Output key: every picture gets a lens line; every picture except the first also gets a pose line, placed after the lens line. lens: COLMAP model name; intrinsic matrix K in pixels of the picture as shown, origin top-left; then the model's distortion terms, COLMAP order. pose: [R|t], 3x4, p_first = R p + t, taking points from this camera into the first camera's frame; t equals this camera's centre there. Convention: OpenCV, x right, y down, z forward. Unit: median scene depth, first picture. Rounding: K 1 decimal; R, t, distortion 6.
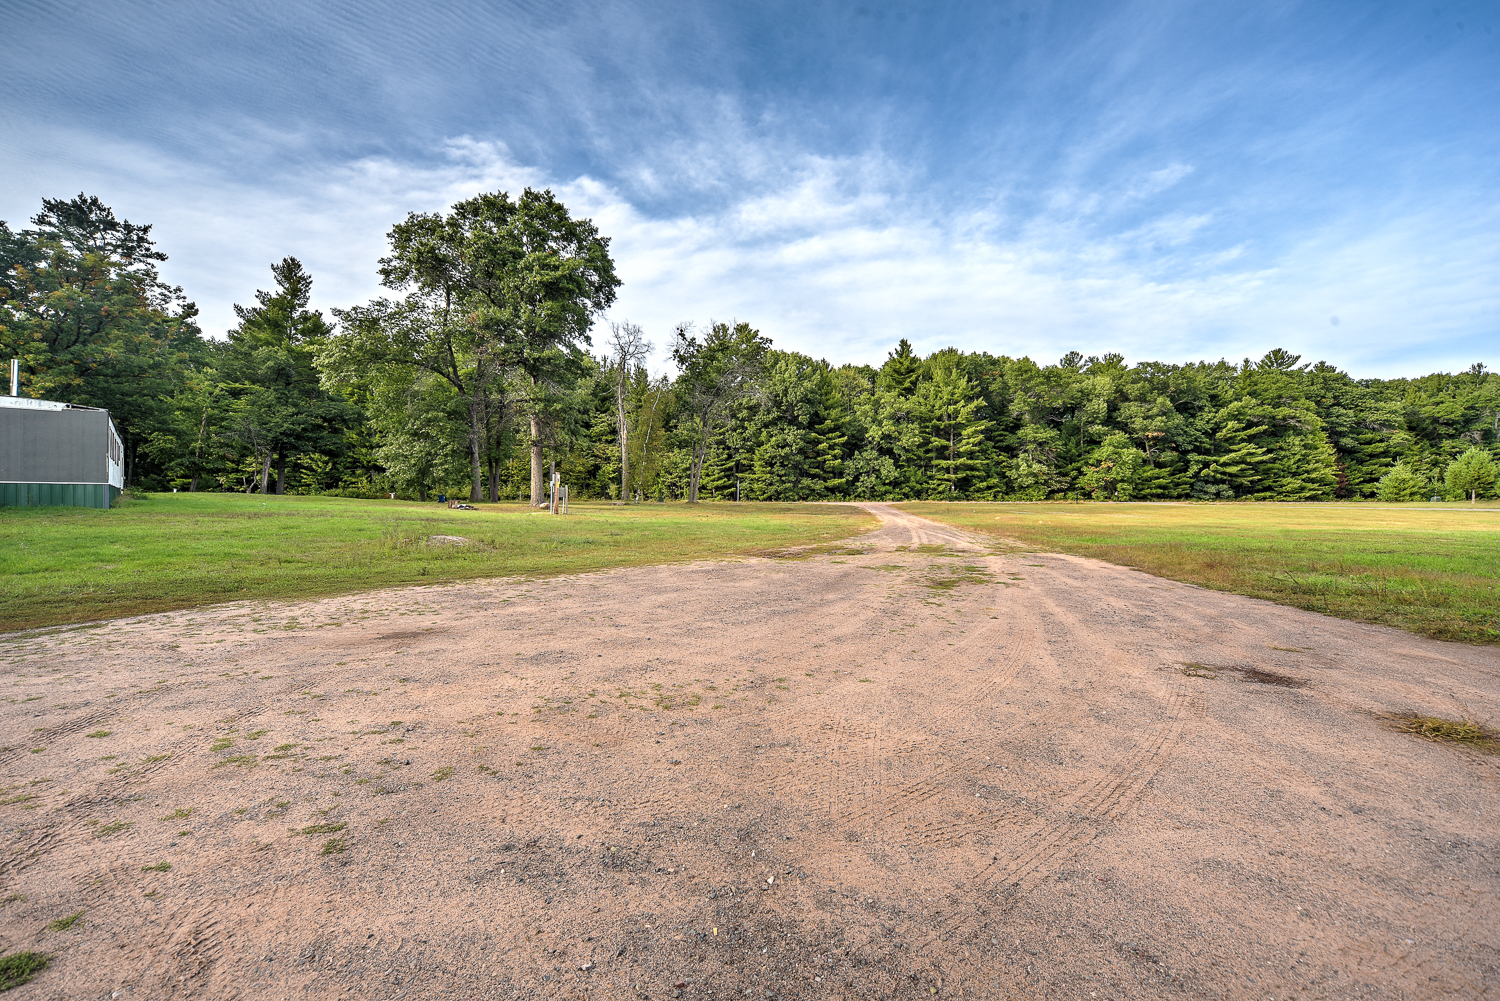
lens RADIAL K [[623.7, 0, 753.3], [0, 623.7, 502.3], [0, 0, 1]] dist [-0.002437, -0.000108]
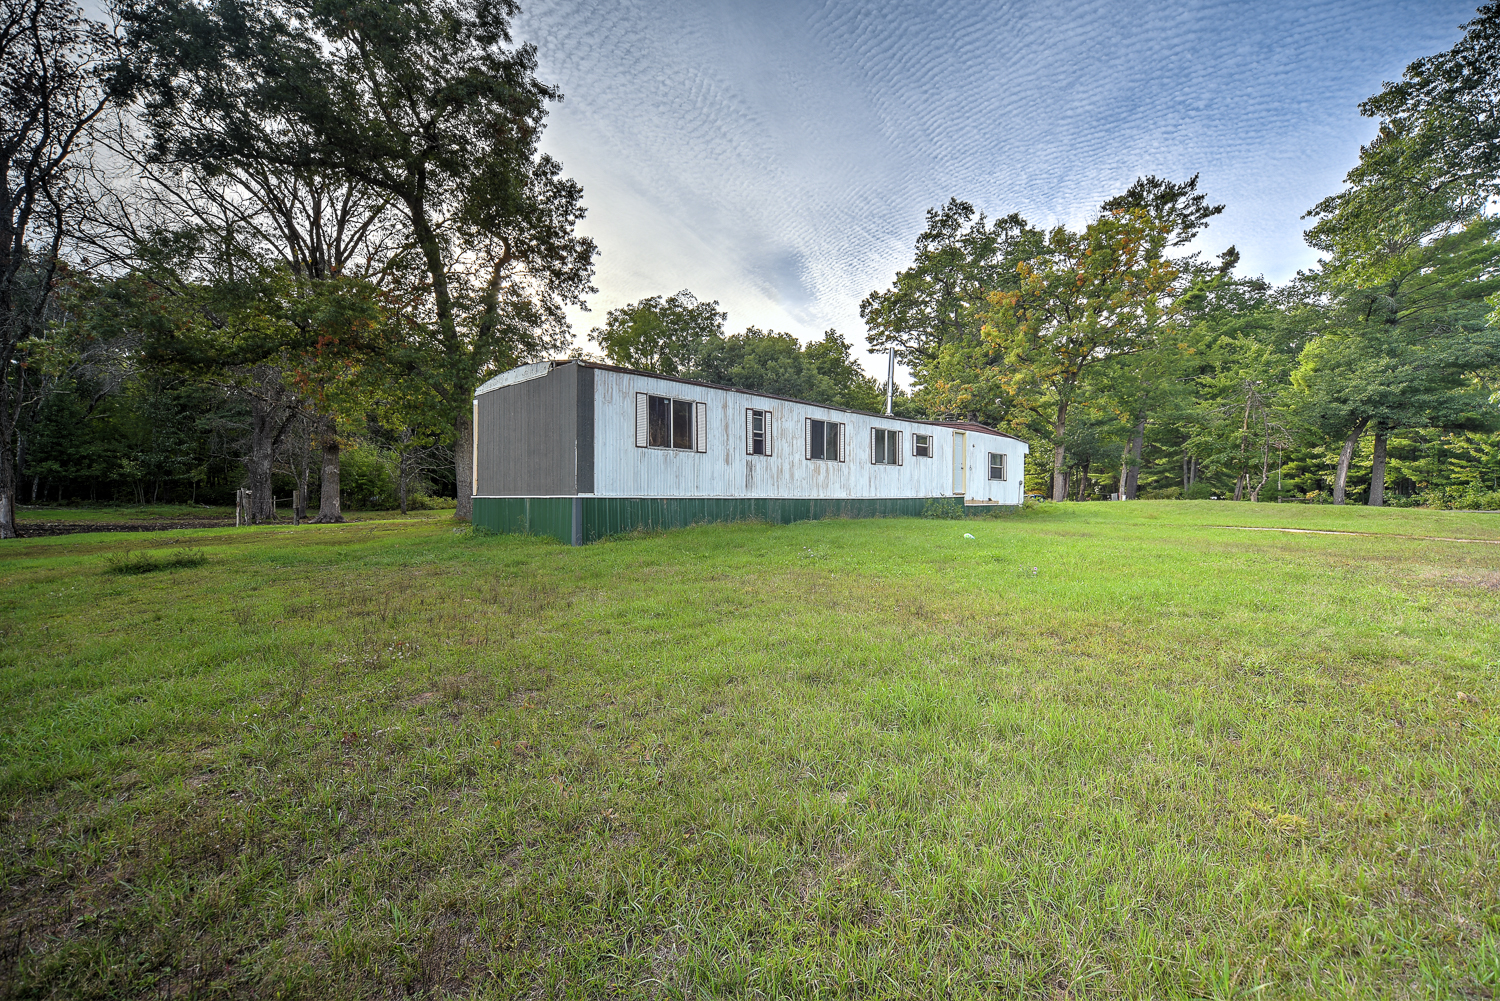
lens RADIAL K [[623.7, 0, 751.1], [0, 623.7, 493.2], [0, 0, 1]] dist [-0.002437, -0.000108]
pose [[0.067151, -0.009672, -0.997696, -0.082228], [-0.000159, 0.999953, -0.009704, -0.006325], [0.997743, 0.000810, 0.067146, 0.157990]]
